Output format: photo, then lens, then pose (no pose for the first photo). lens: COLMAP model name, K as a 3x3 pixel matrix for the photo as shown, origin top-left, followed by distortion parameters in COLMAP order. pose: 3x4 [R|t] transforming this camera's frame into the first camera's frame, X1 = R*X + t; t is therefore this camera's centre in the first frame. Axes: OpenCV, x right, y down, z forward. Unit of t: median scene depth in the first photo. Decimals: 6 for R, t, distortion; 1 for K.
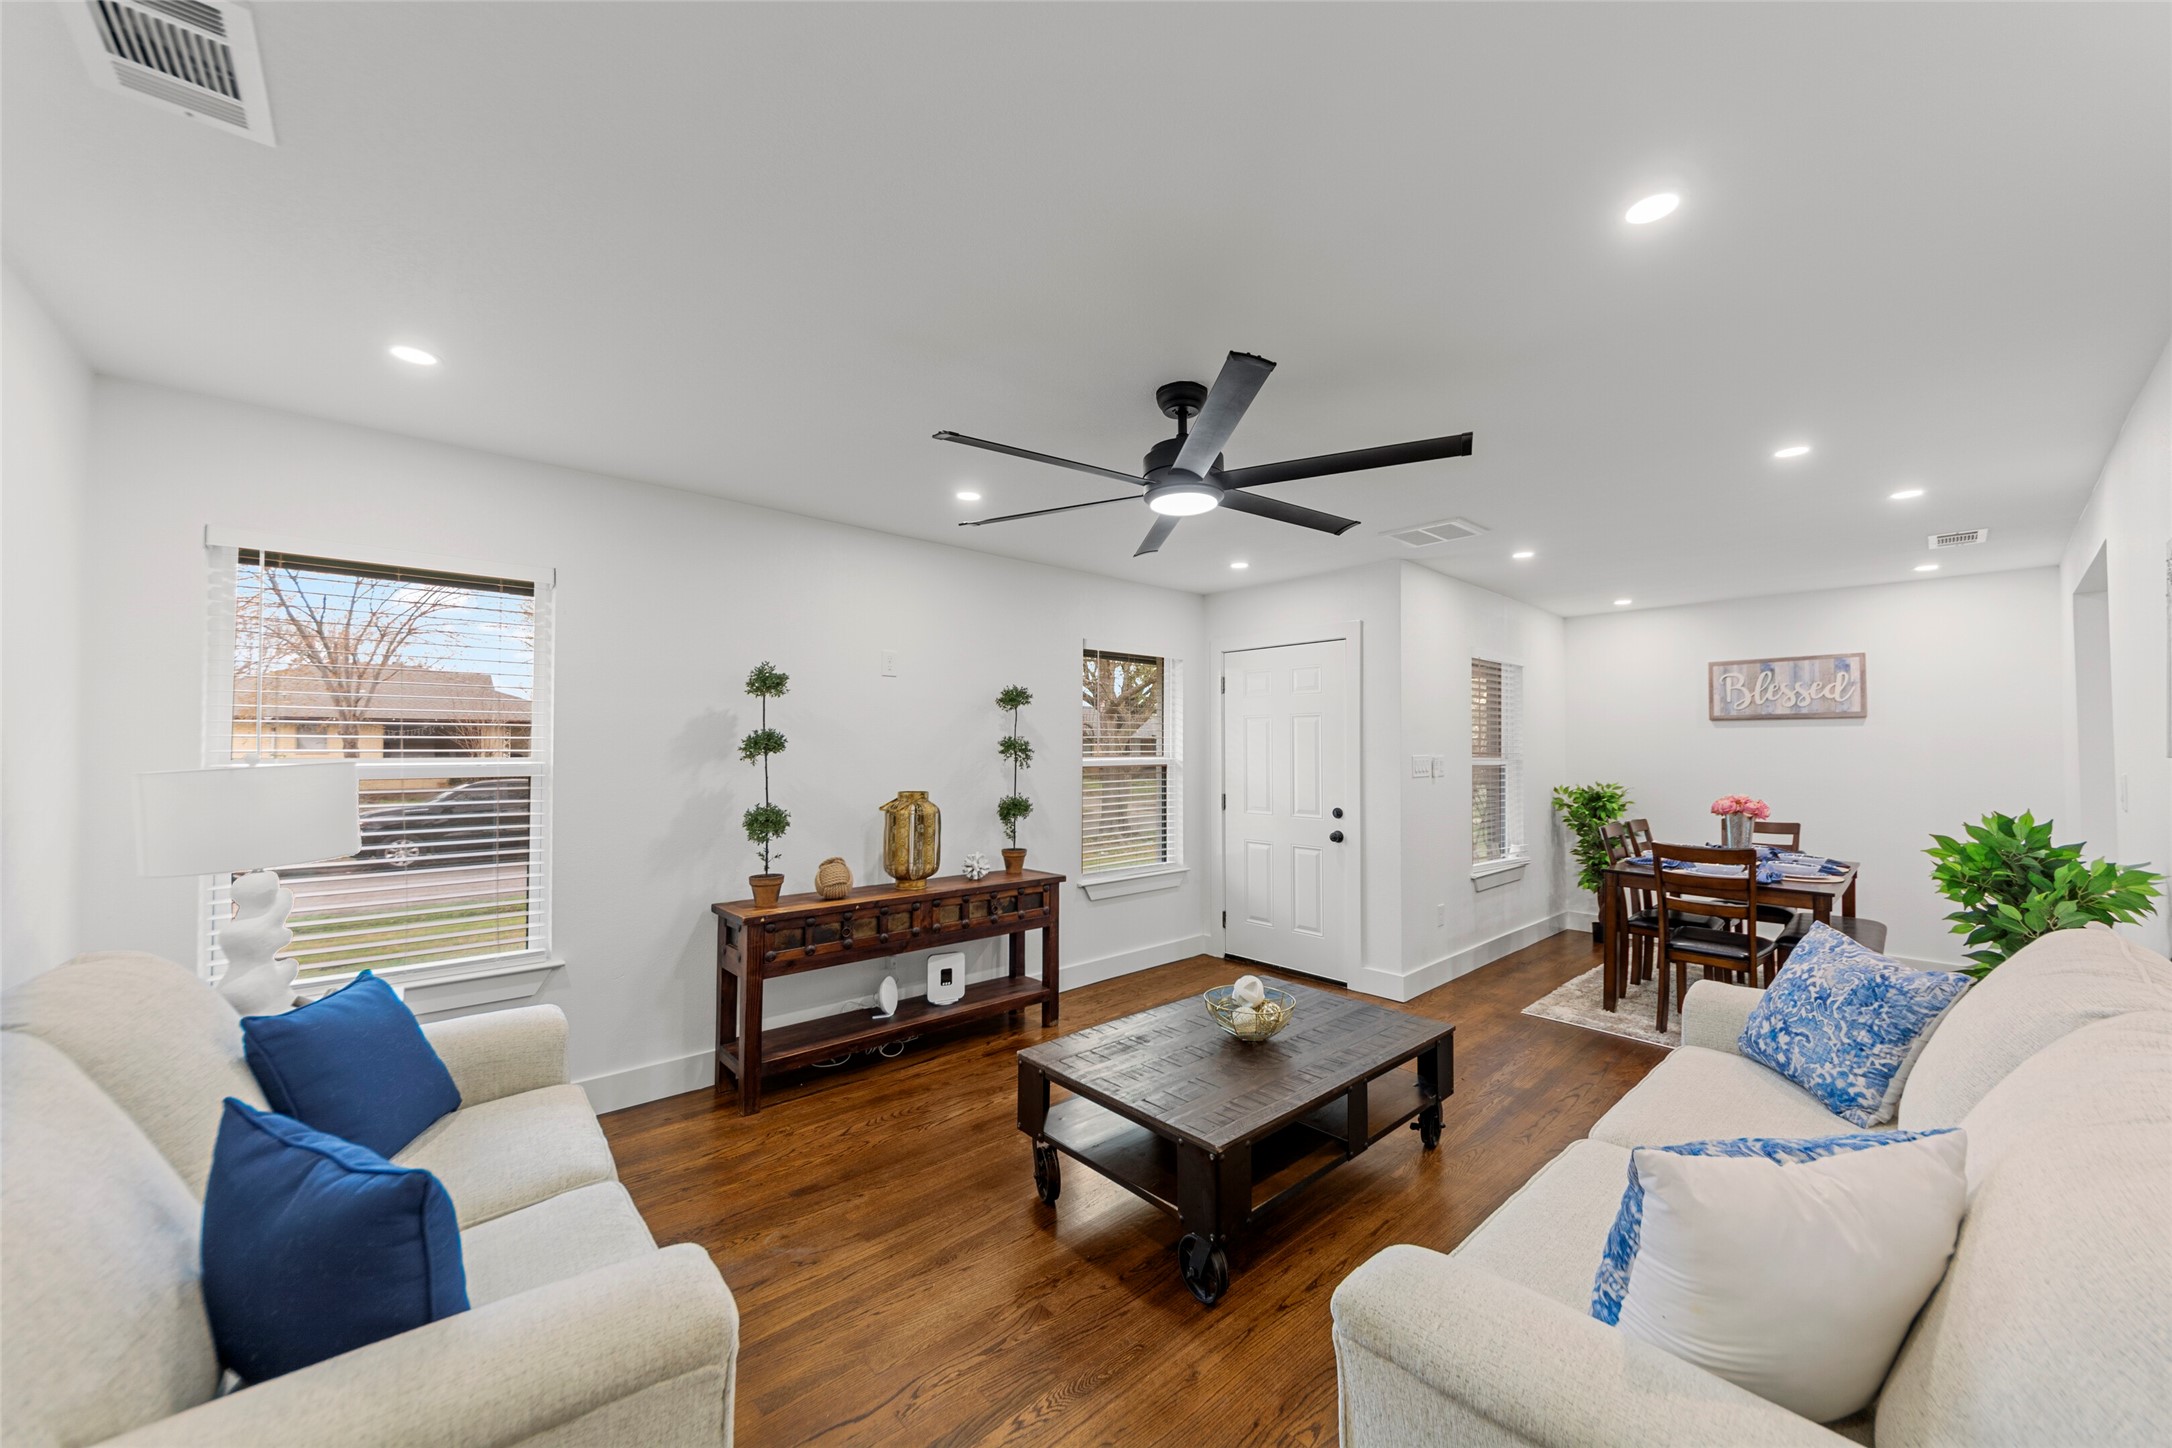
lens RADIAL K [[779.5, 0, 1080.4], [0, 779.5, 732.3], [0, 0, 1]] dist [-0.009305, -0.000222]
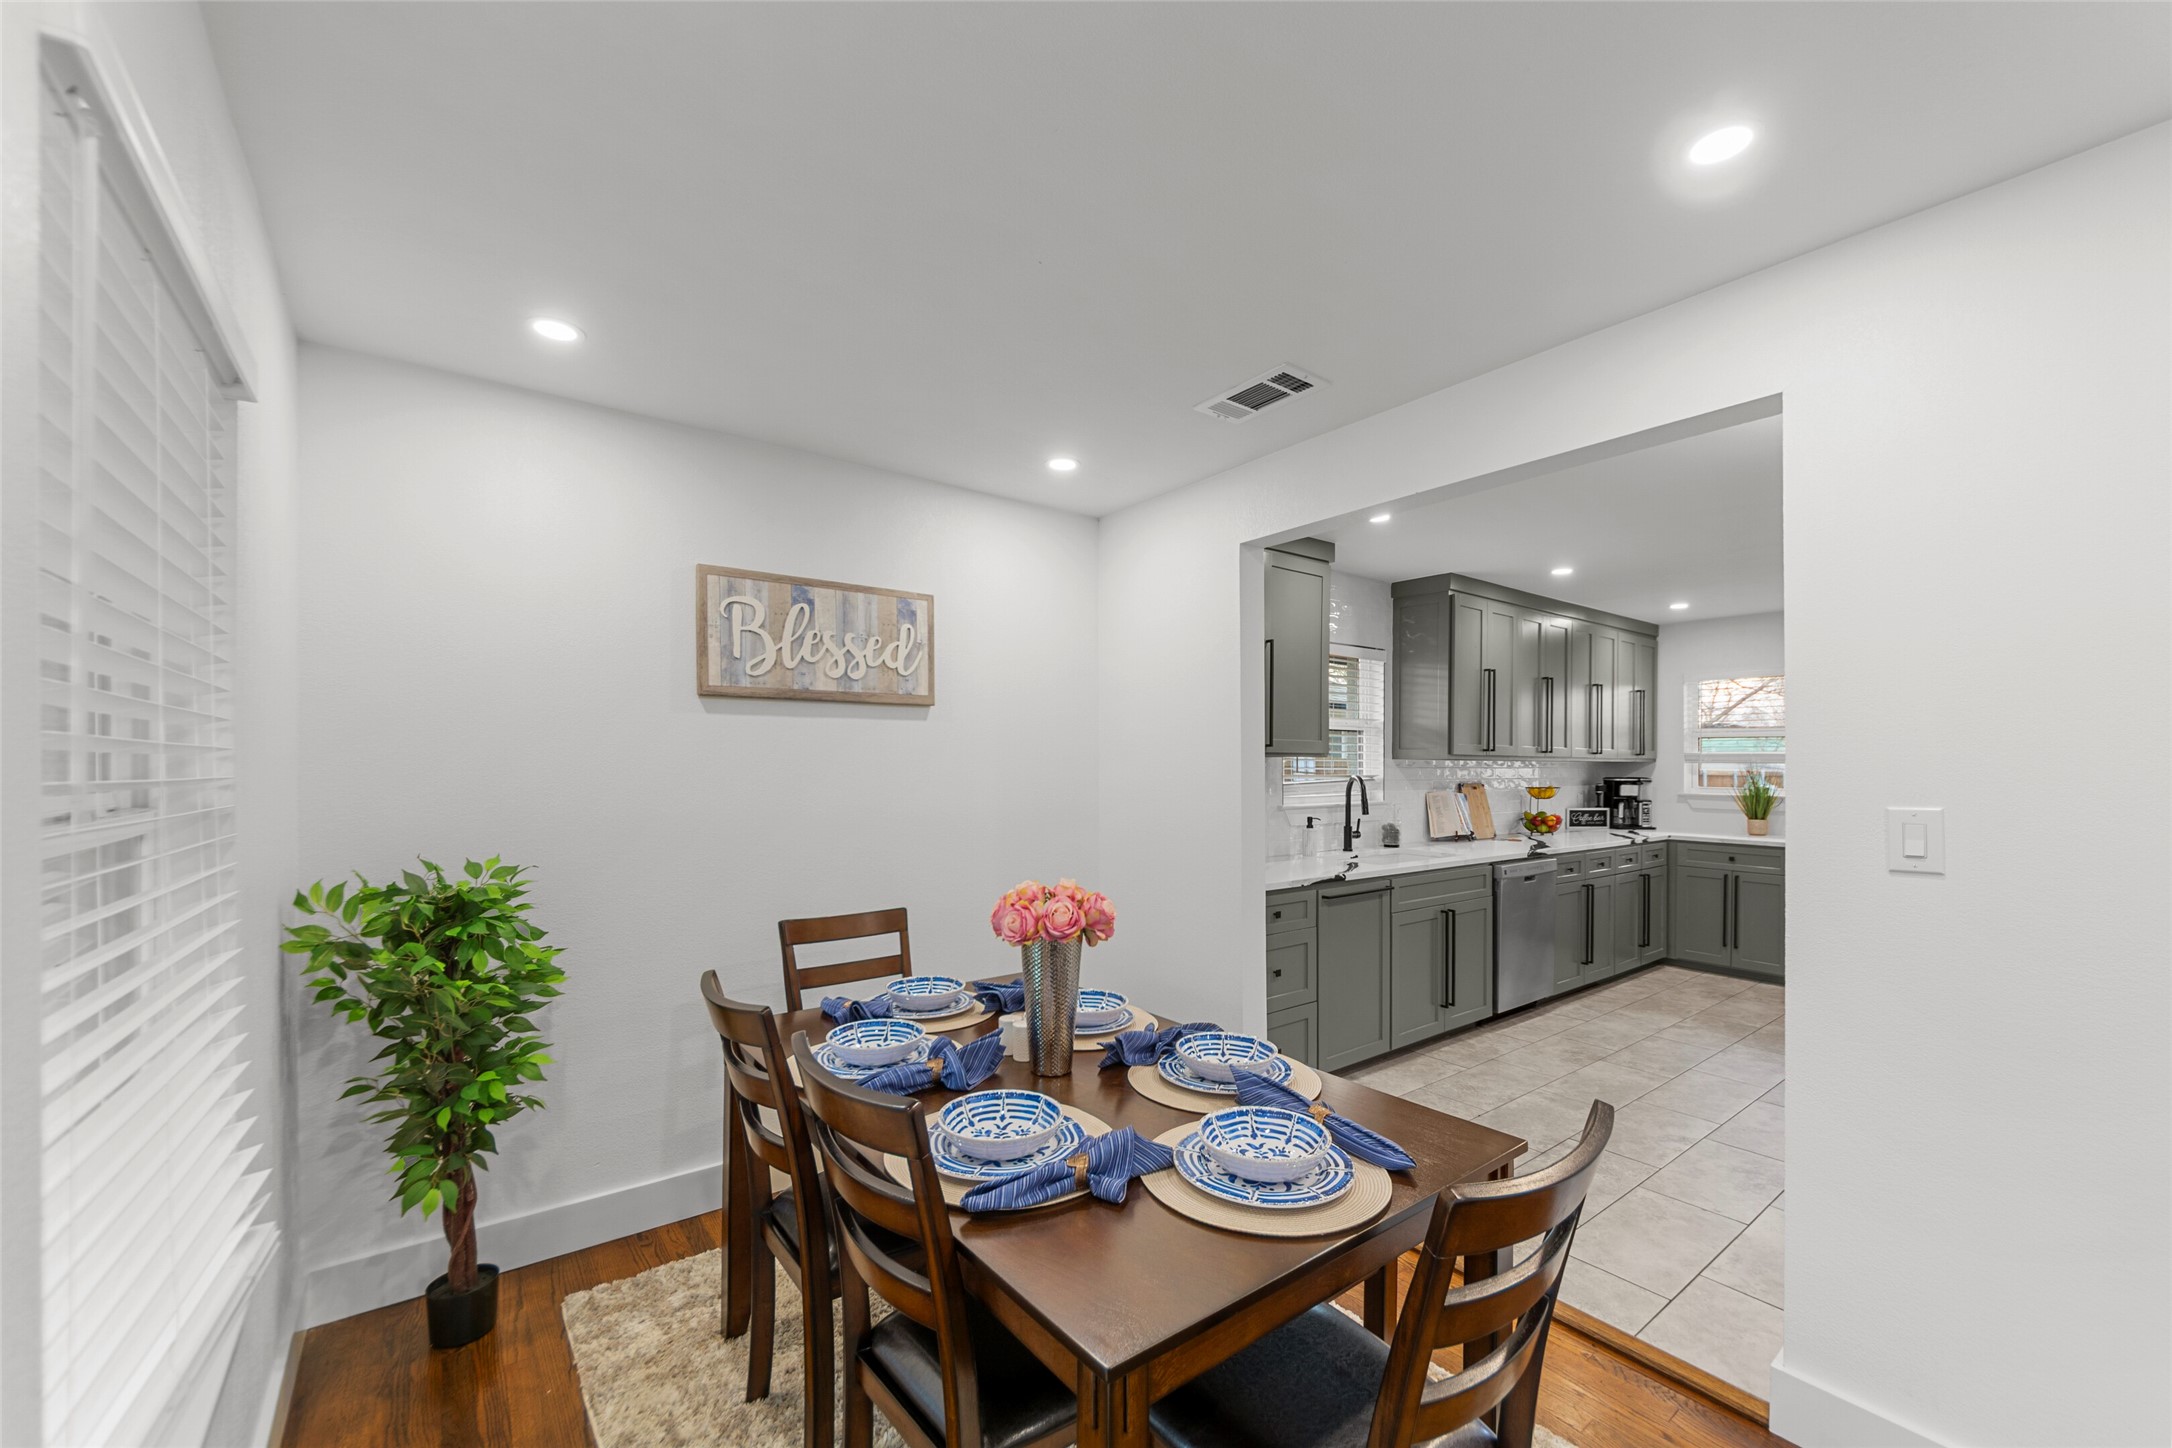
lens RADIAL K [[850.2, 0, 1105.3], [0, 850.2, 773.7], [0, 0, 1]] dist [0.001852, -0.000039]
pose [[0.068044, -0.009913, 0.997633, 0.363395], [-0.019359, 0.999749, 0.011255, 0.020447], [-0.997495, -0.020079, 0.067835, 0.779065]]
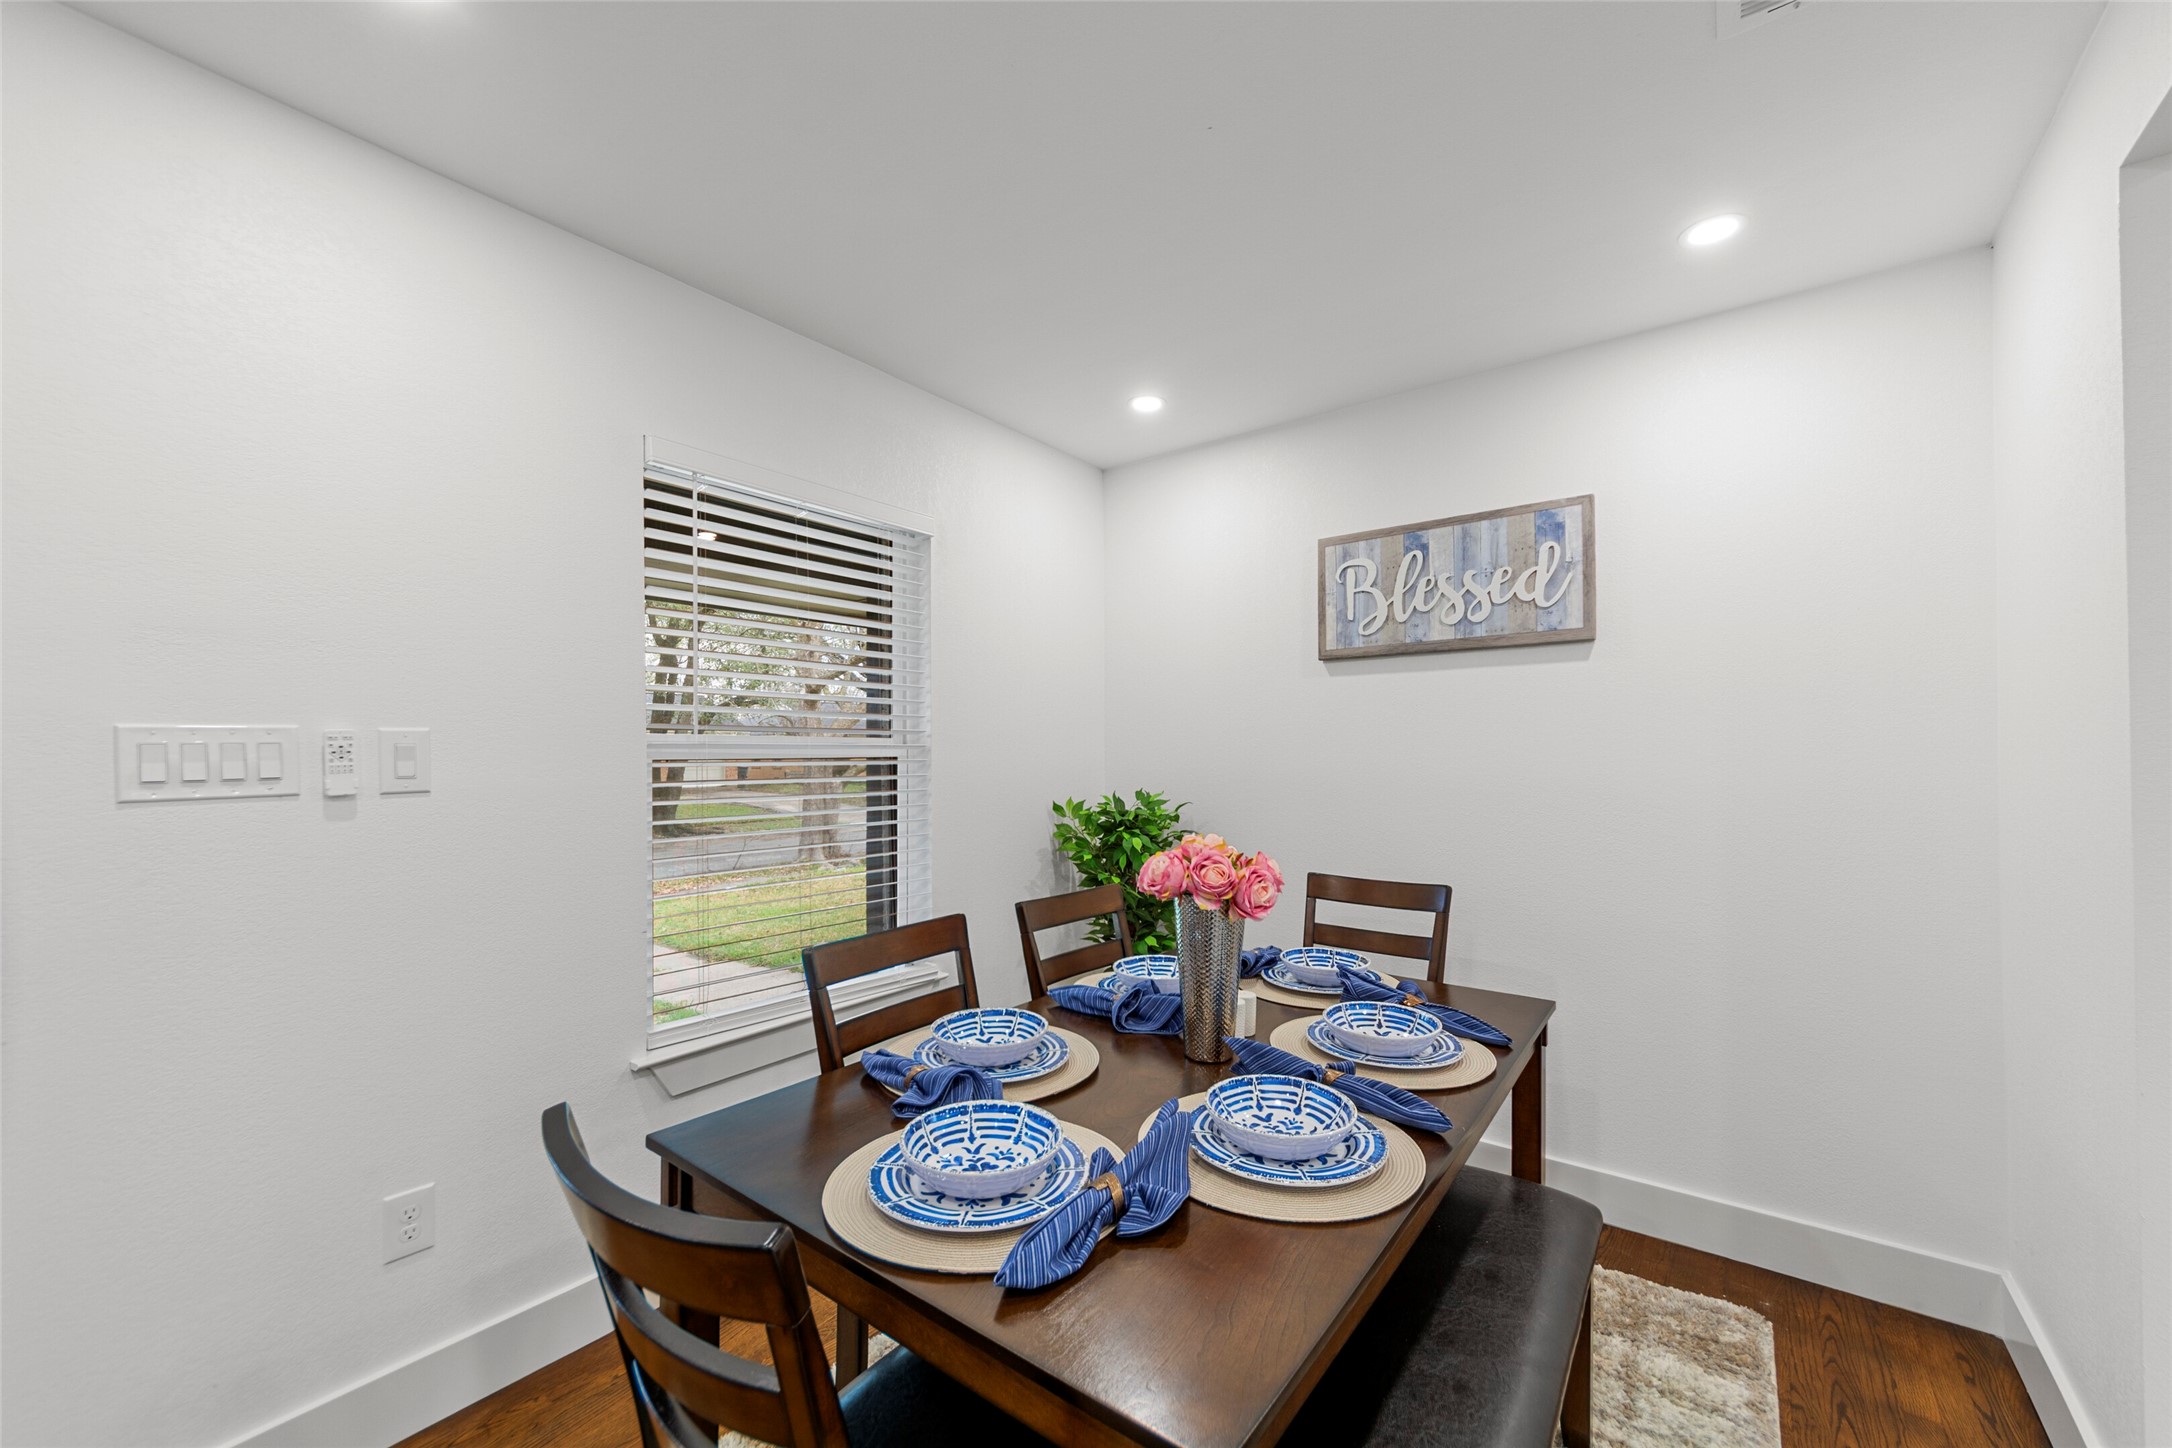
lens RADIAL K [[842.9, 0, 1060.7], [0, 842.9, 751.4], [0, 0, 1]] dist [0.002637, 0.000076]
pose [[0.984522, -0.010040, 0.174975, 0.596007], [0.005750, 0.999671, 0.025009, 0.028565], [-0.175168, -0.023616, 0.984255, 0.542799]]
